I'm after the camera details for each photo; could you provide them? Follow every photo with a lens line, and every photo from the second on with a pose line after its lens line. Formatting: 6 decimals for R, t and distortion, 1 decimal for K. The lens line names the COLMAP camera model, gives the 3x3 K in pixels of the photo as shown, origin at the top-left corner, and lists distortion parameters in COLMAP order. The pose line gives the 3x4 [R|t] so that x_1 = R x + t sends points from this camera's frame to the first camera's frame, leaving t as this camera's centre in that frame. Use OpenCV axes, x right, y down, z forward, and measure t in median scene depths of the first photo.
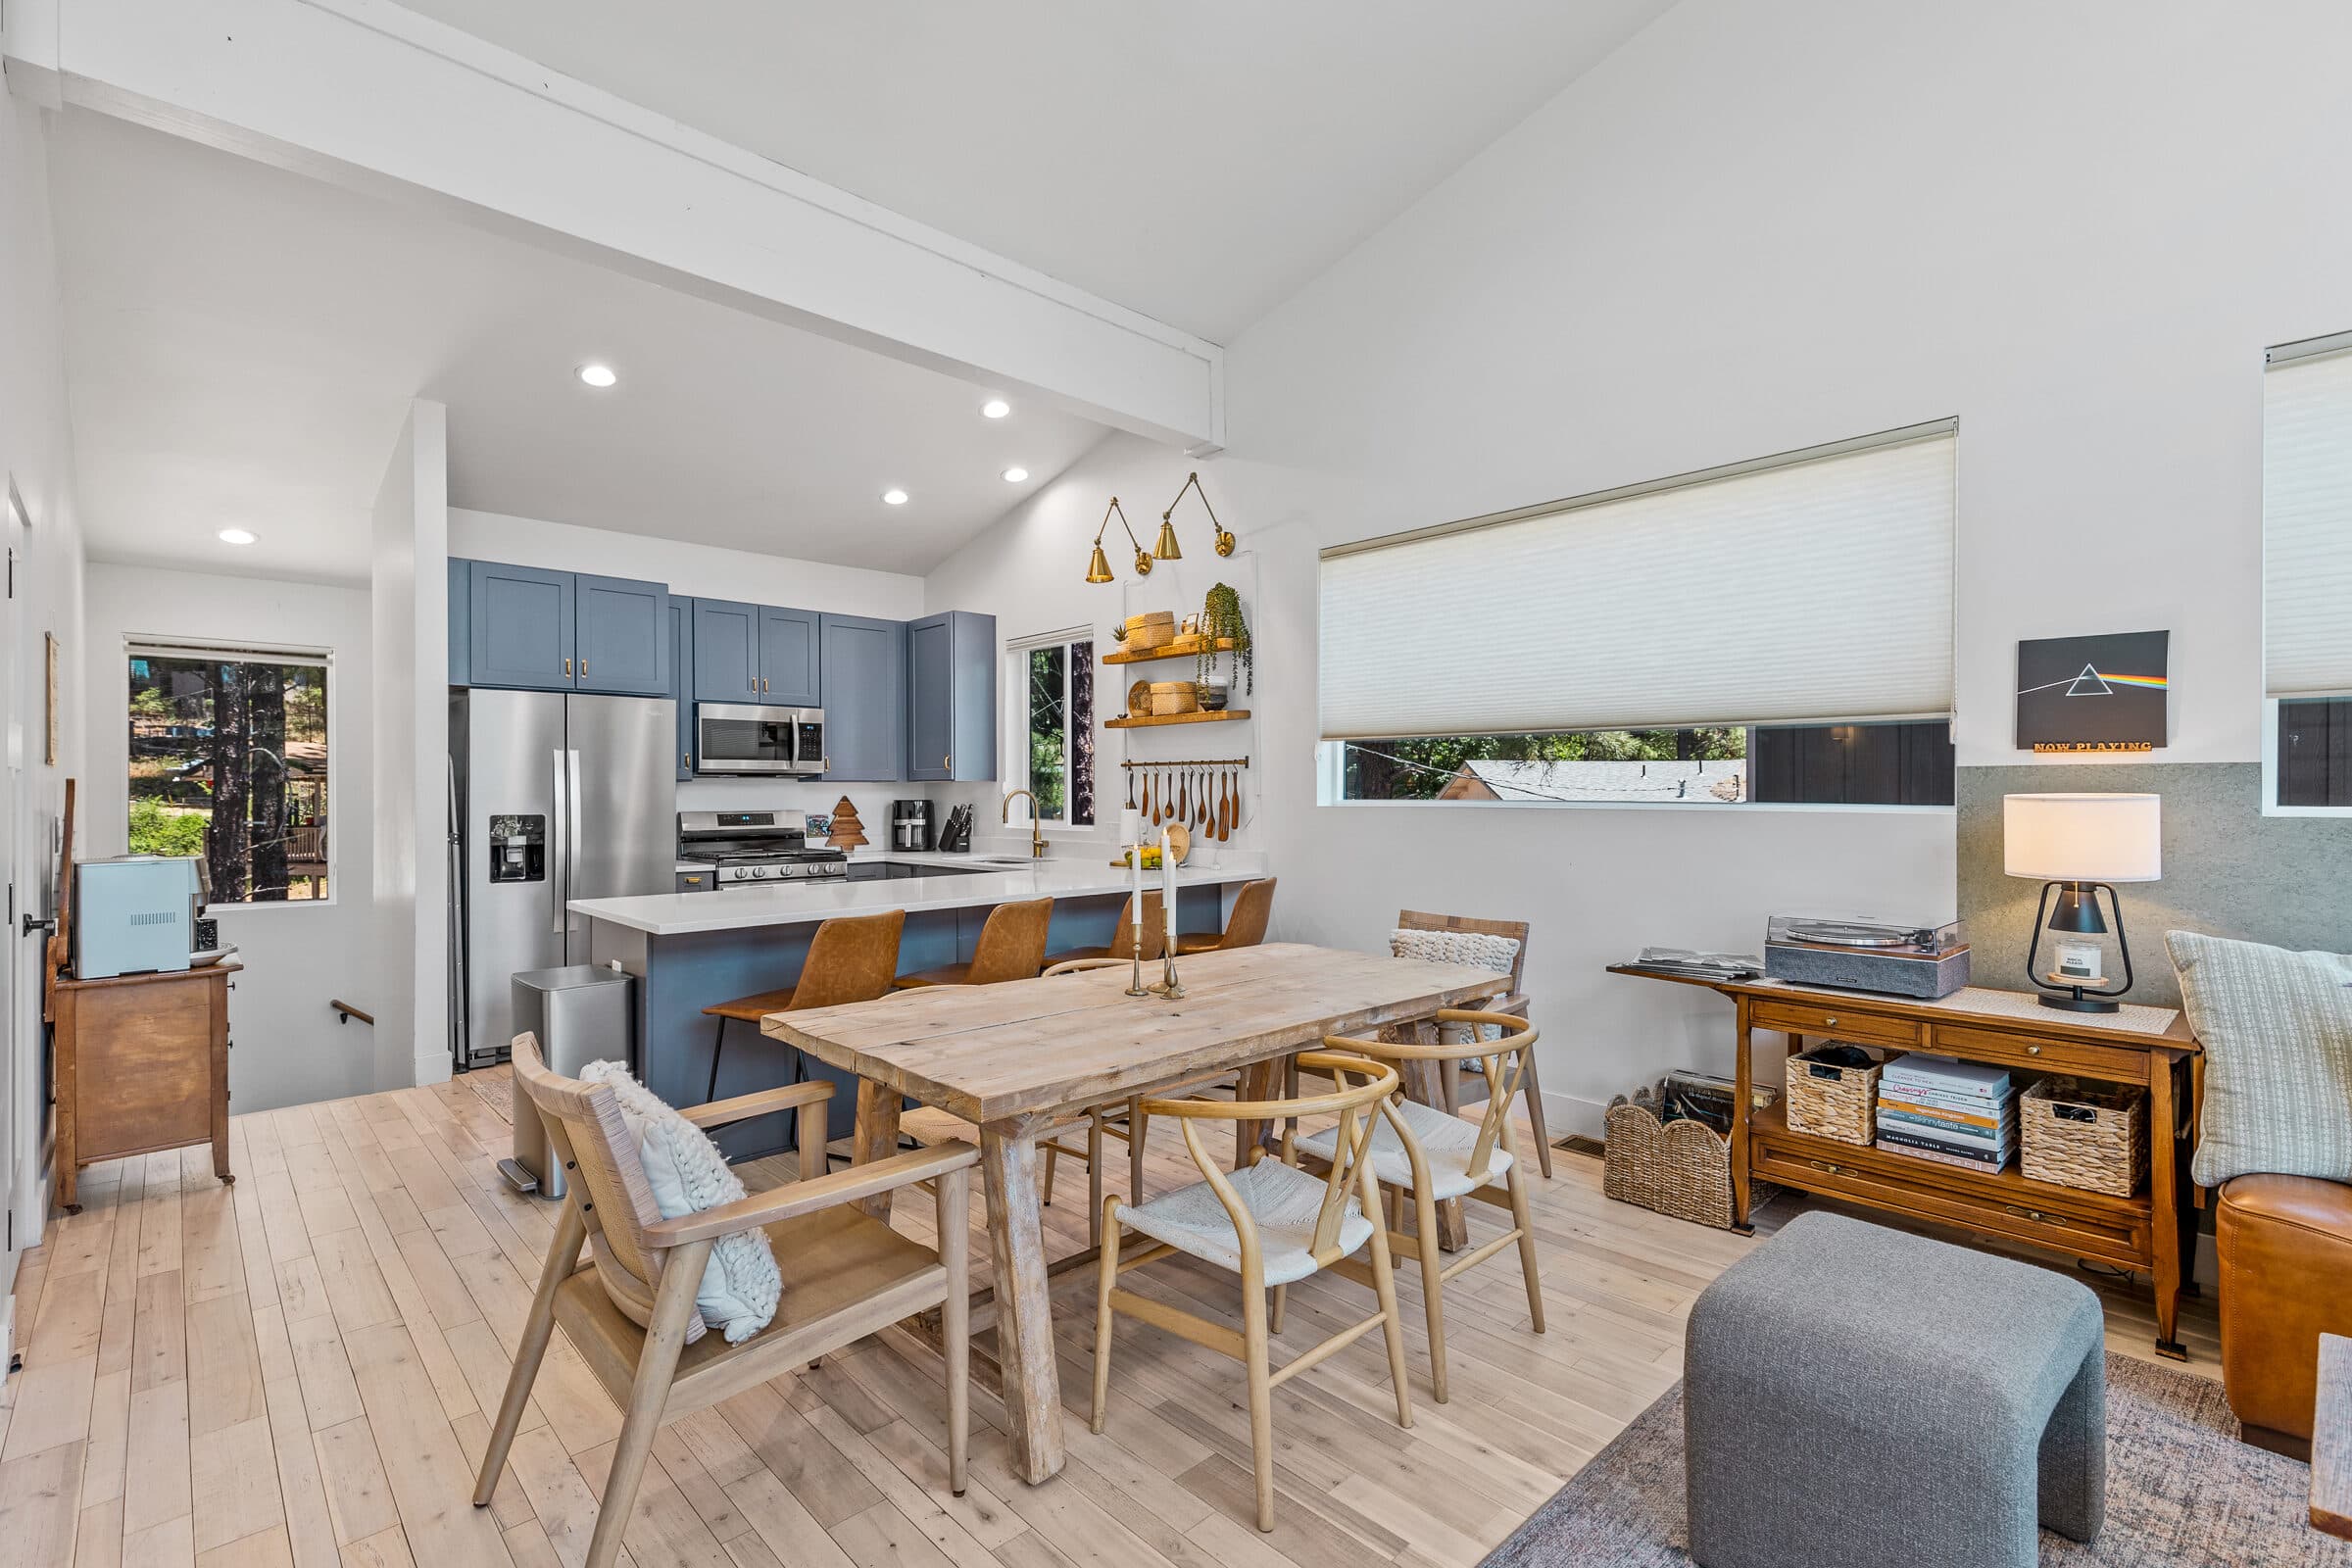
lens RADIAL K [[1053.2, 0, 1148.7], [0, 1053.2, 796.4], [0, 0, 1]] dist [0.006712, -0.000325]
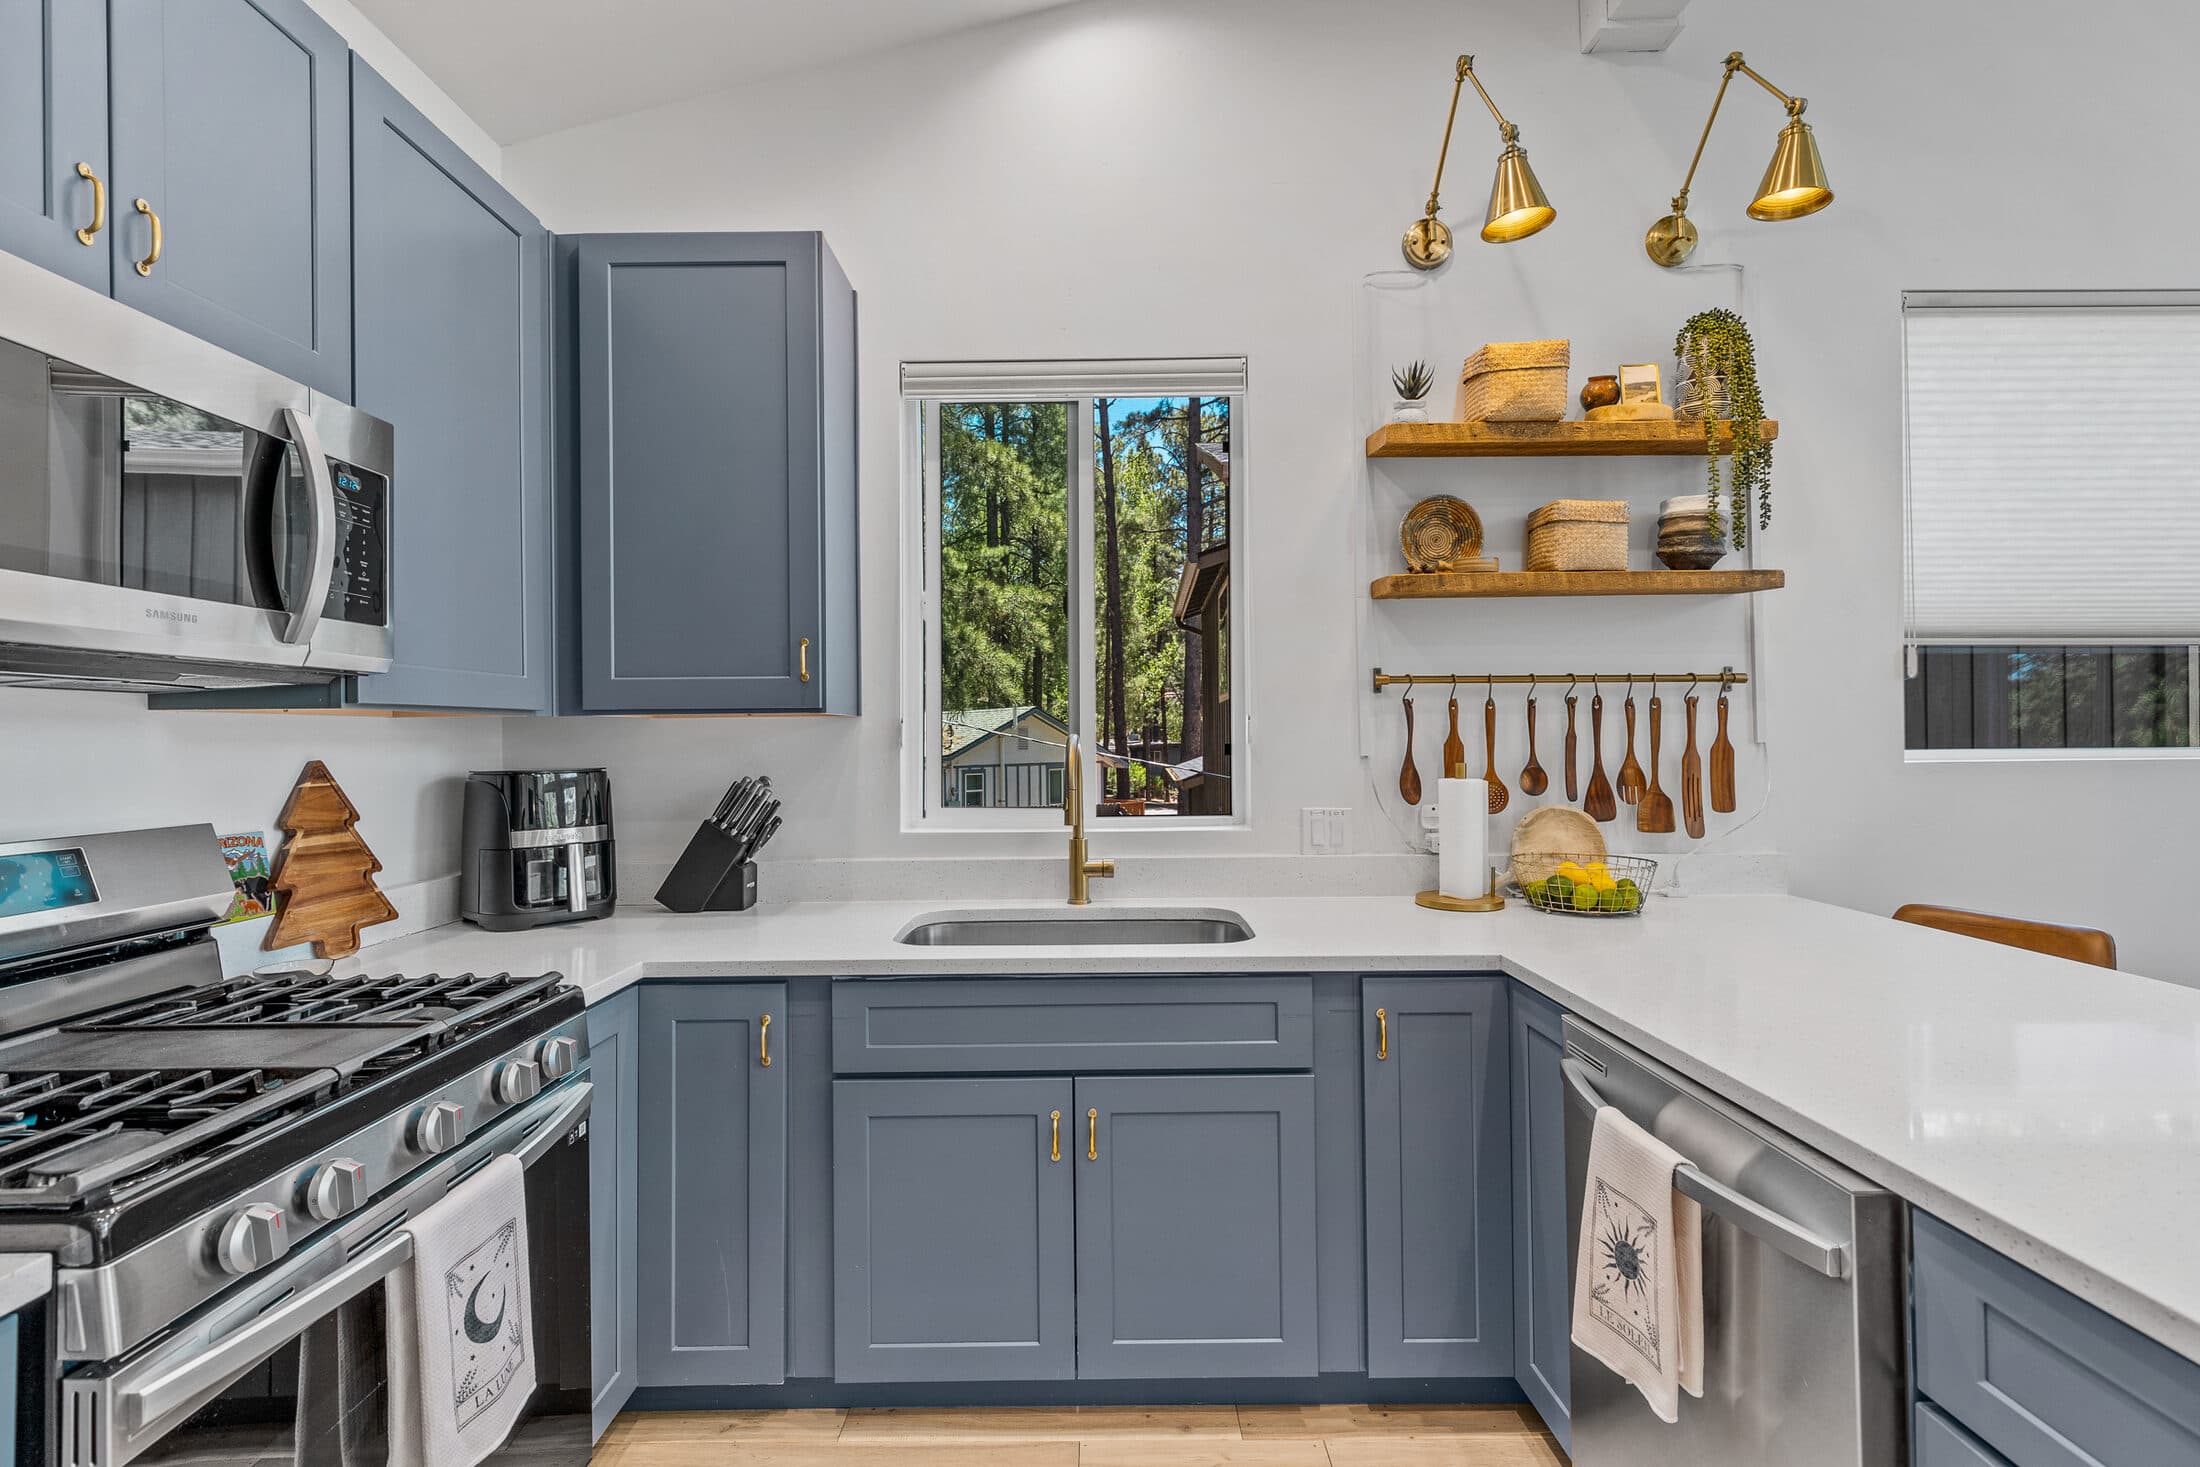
lens RADIAL K [[985.1, 0, 1094.0], [0, 985.1, 728.8], [0, 0, 1]] dist [0.006712, -0.000325]
pose [[0.682622, 0.004607, 0.730757, -0.465342], [0.010524, 0.999814, -0.016133, -0.003730], [-0.730696, 0.018703, 0.682447, 0.901450]]
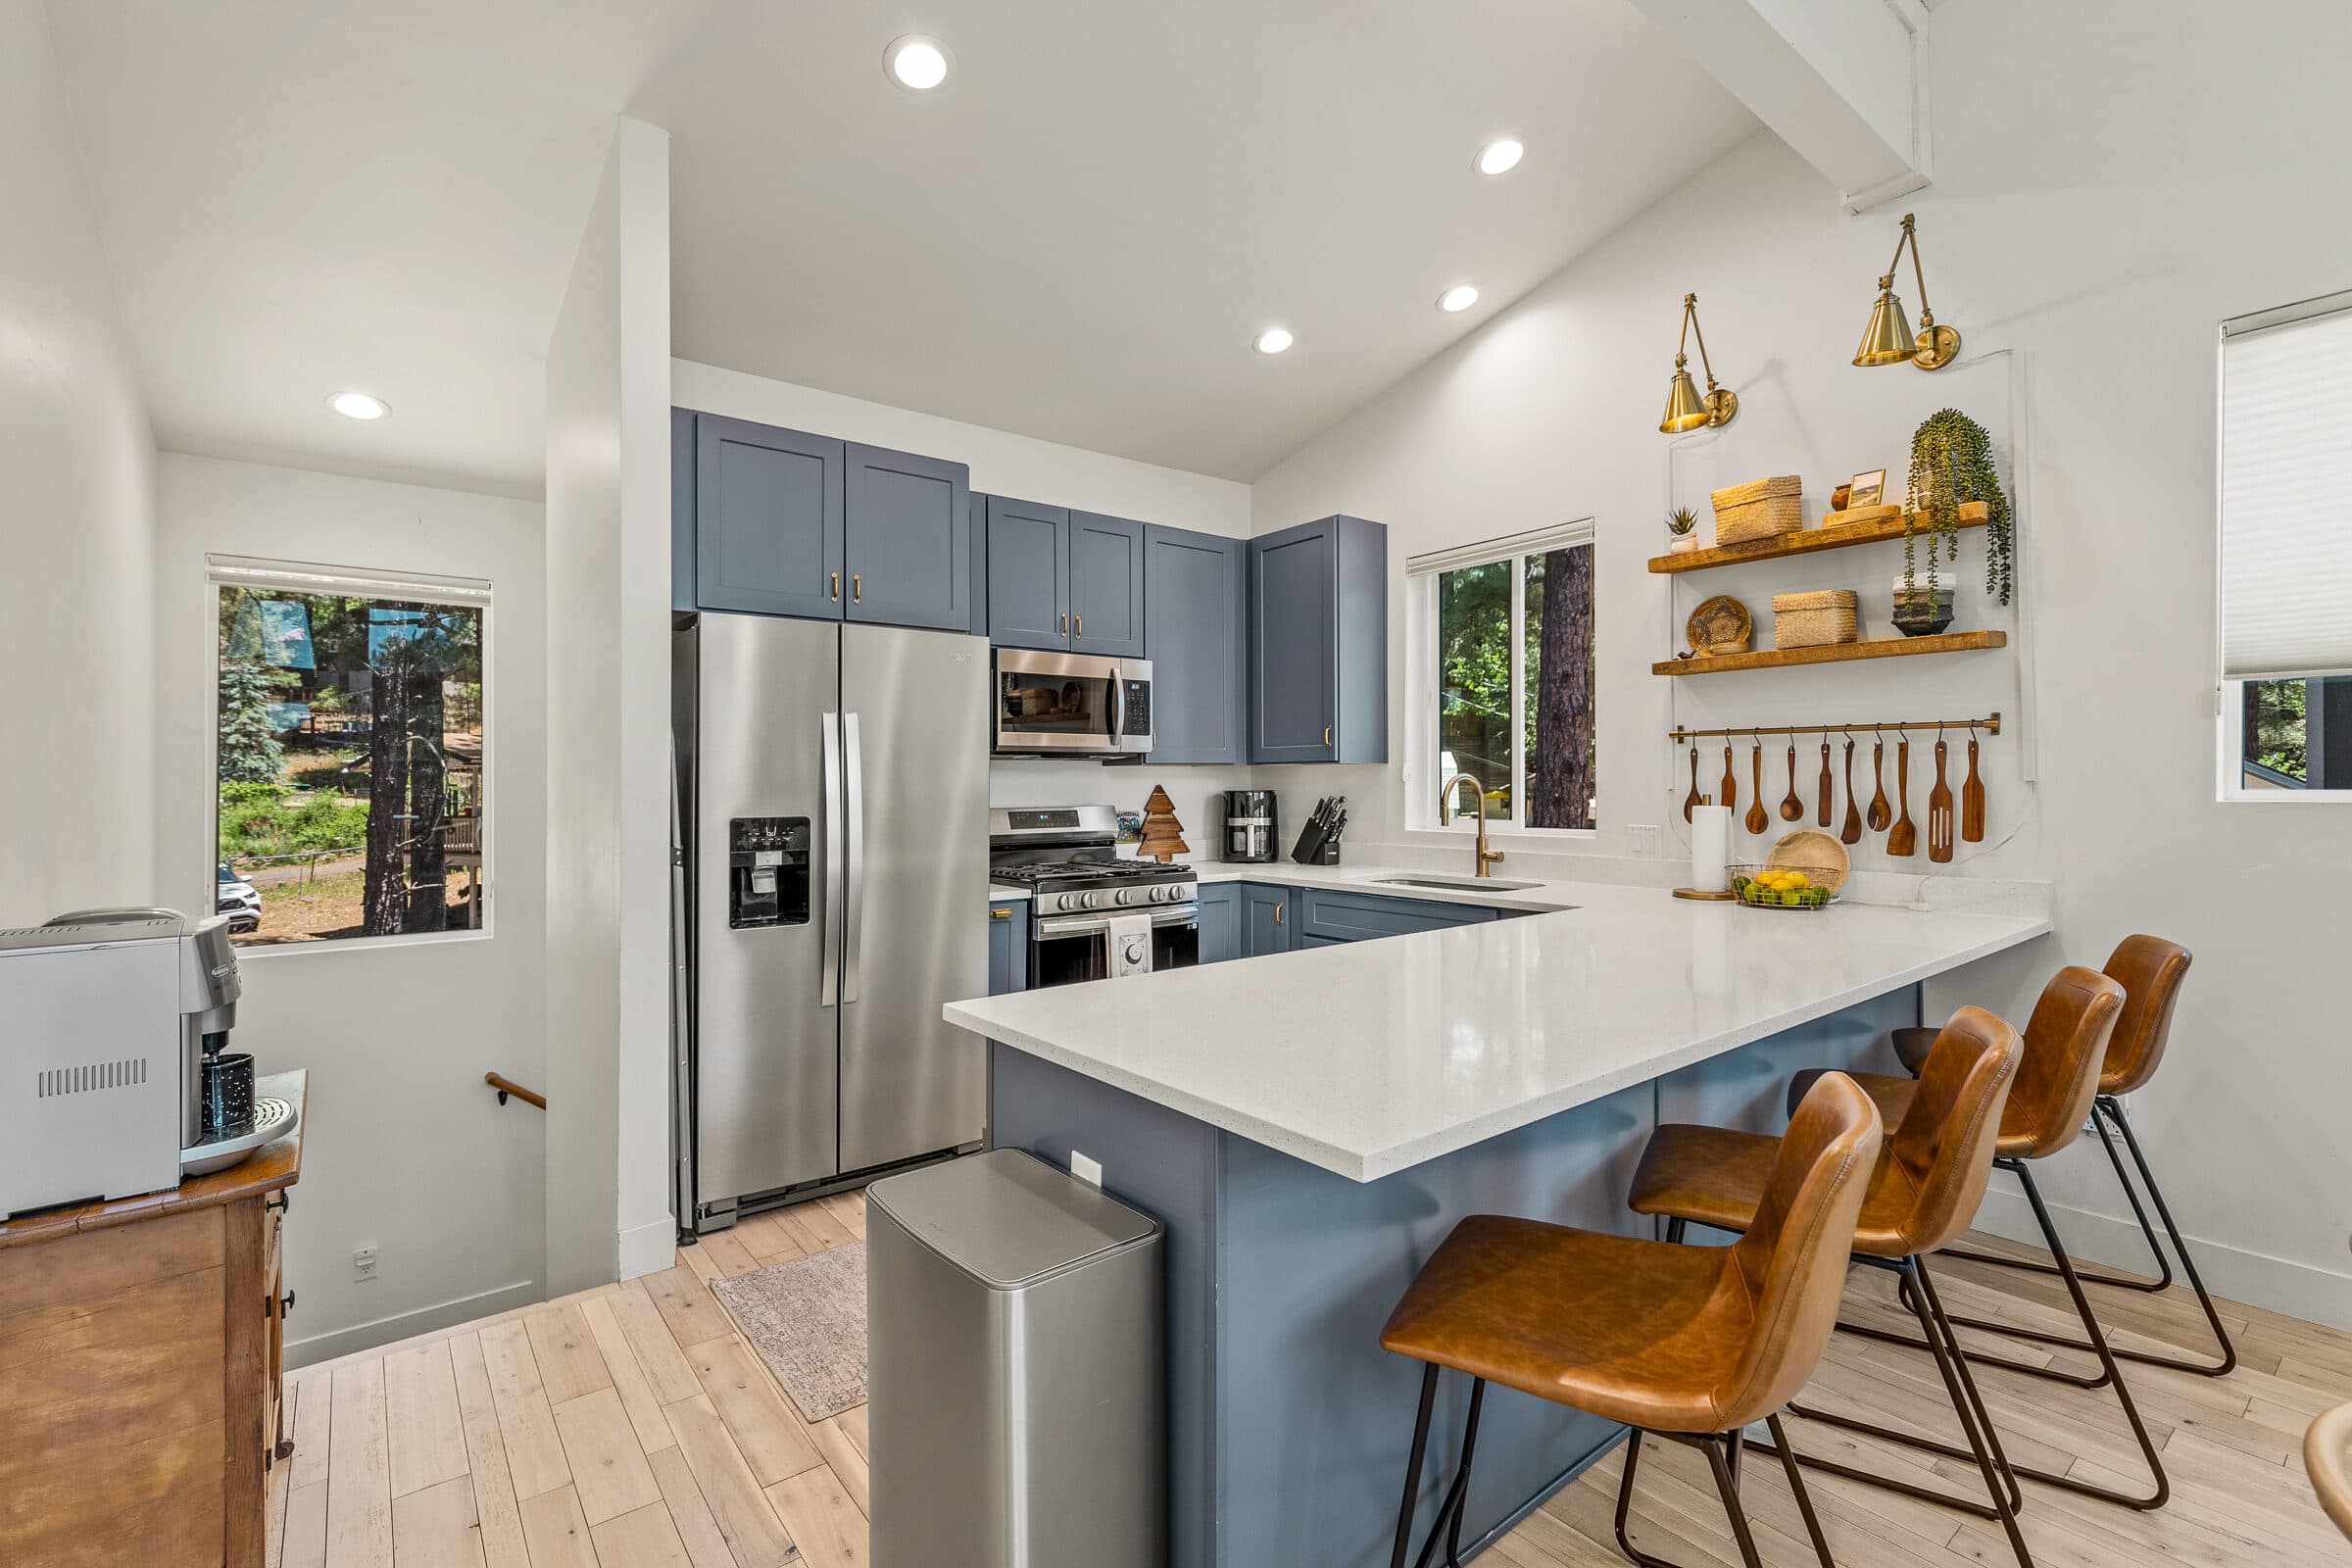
lens RADIAL K [[1053.2, 0, 1163.8], [0, 1053.2, 774.2], [0, 0, 1]] dist [0.006712, -0.000325]
pose [[0.996129, -0.003505, -0.087832, -0.304473], [0.002608, 0.999943, -0.010323, -0.000475], [0.087864, 0.010054, 0.996082, 0.393465]]
